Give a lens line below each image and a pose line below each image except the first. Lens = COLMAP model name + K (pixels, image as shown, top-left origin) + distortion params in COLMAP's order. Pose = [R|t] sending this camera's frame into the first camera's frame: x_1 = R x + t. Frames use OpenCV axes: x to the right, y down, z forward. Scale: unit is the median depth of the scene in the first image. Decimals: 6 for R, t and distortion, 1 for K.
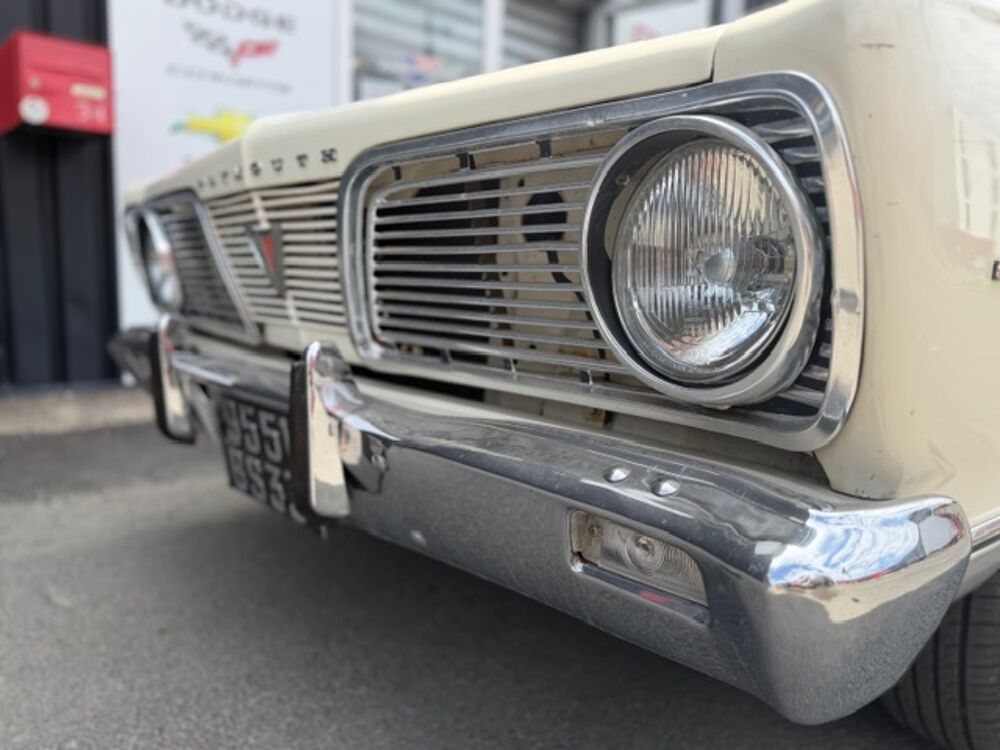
lens RADIAL K [[748.3, 0, 496.3], [0, 748.3, 375.4], [0, 0, 1]] dist [-0.008115, -0.003655]
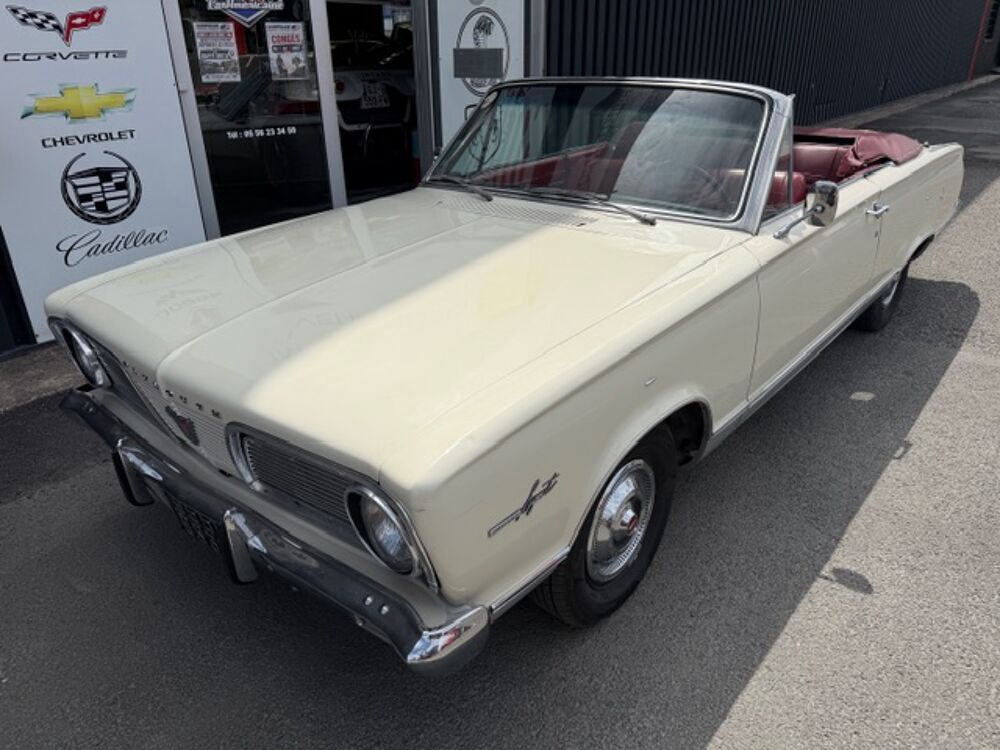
lens RADIAL K [[718.5, 0, 500.3], [0, 718.5, 377.3], [0, 0, 1]] dist [-0.000748, -0.008026]
pose [[0.983986, -0.112529, 0.138232, 0.078442], [0.066502, 0.951294, 0.301028, -0.287165], [-0.165374, -0.287015, 0.943543, -0.260386]]
